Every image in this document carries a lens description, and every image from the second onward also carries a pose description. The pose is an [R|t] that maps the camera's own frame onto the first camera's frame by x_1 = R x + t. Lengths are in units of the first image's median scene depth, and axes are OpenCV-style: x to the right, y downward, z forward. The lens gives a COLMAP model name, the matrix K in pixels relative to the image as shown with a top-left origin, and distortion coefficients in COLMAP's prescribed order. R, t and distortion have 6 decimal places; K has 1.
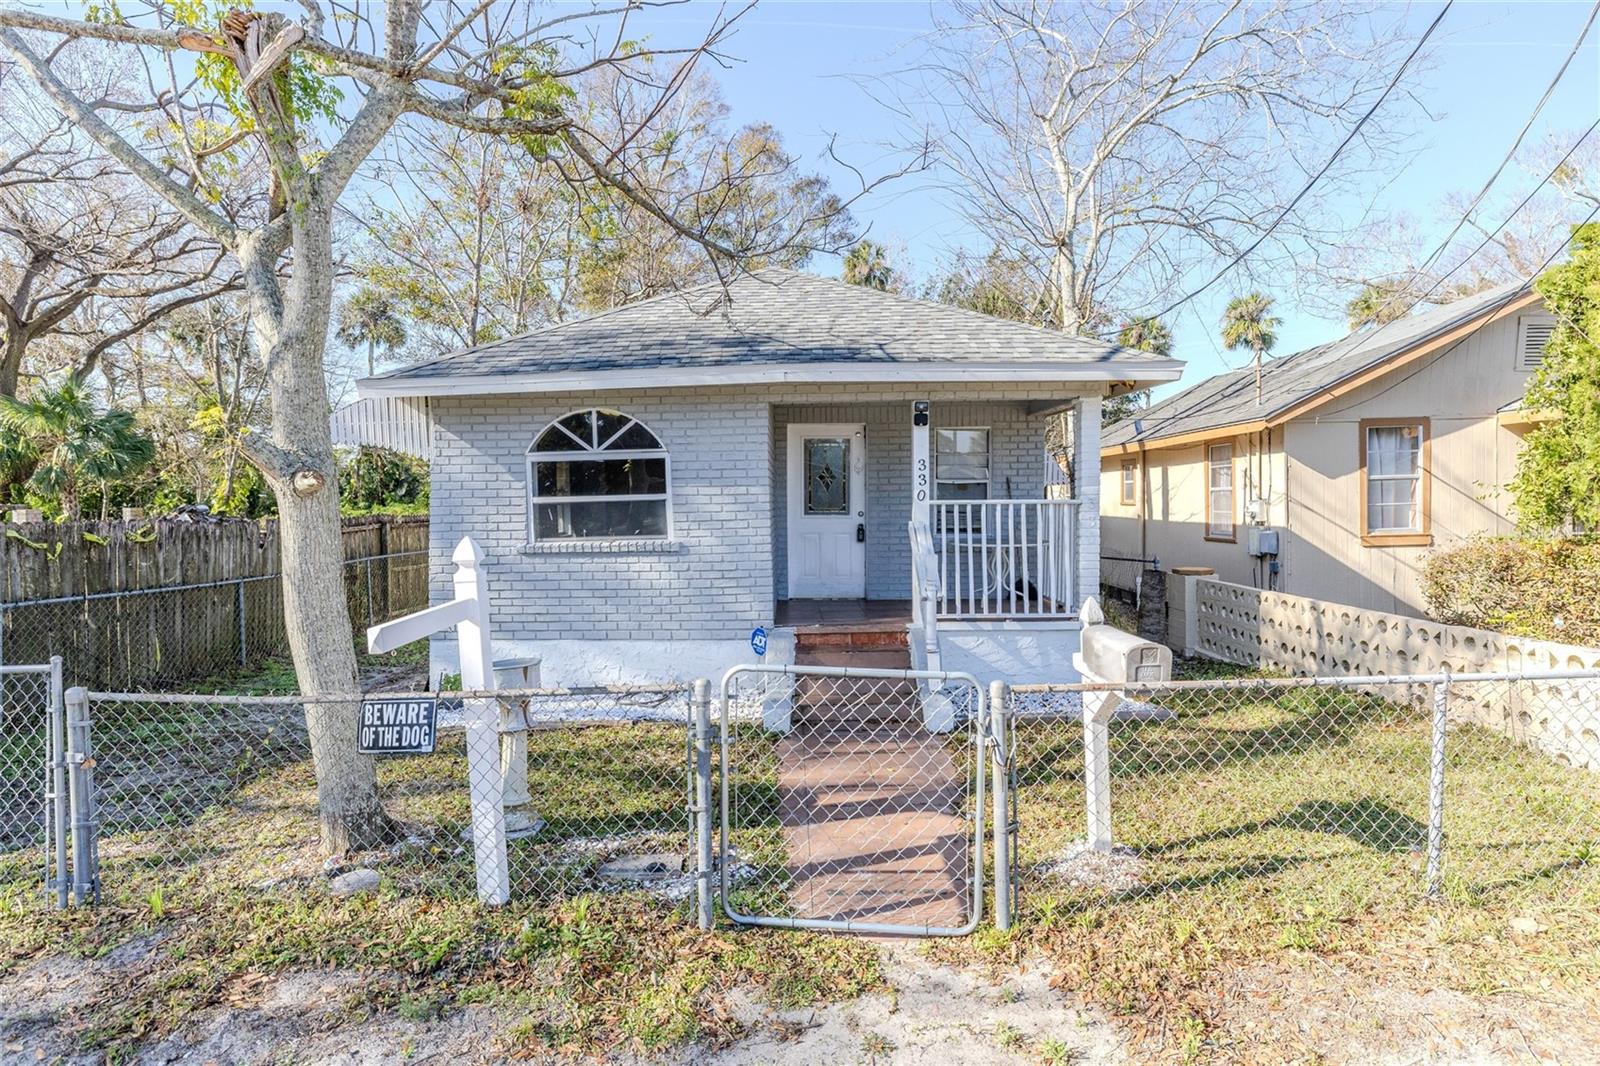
lens RADIAL K [[779.0, 0, 758.1], [0, 779.0, 547.9], [0, 0, 1]] dist [-0.000247, -0.001123]
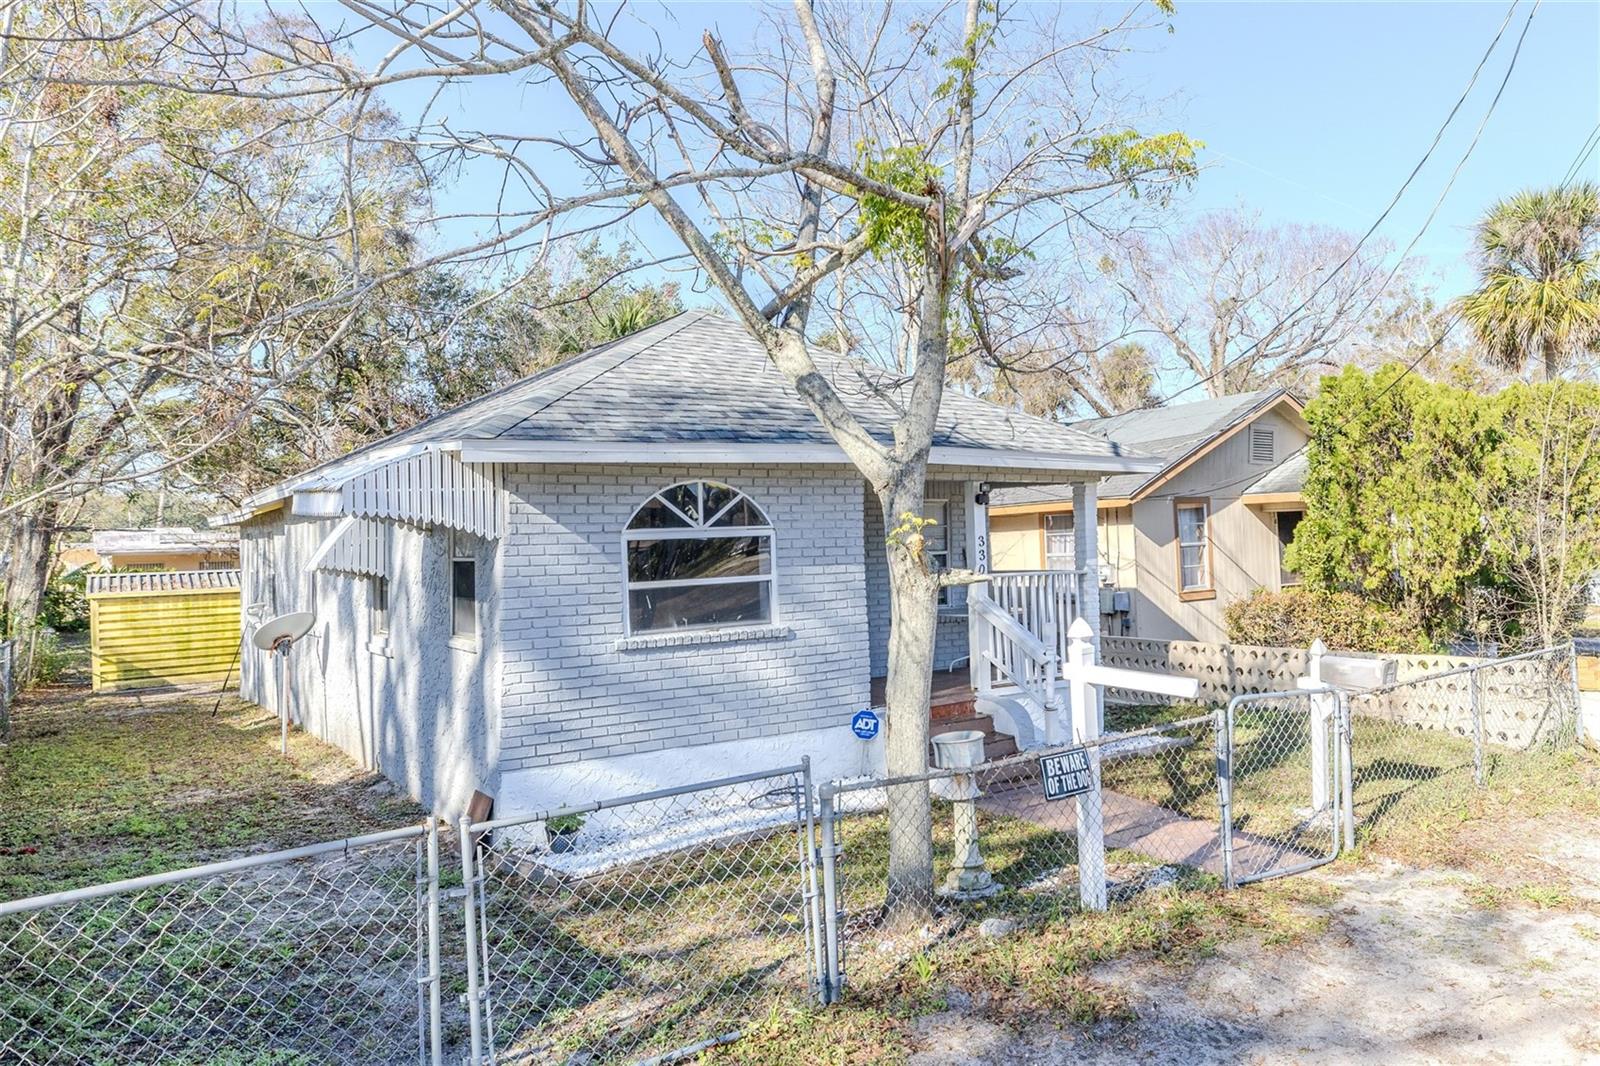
lens RADIAL K [[1182.2, 0, 806.8], [0, 1182.2, 542.3], [0, 0, 1]] dist [0.019350, 0.013306]
pose [[0.789737, -0.009839, 0.613367, -0.935696], [0.055417, 0.996927, -0.055360, -0.027545], [-0.610938, 0.077711, 0.787855, -0.125425]]
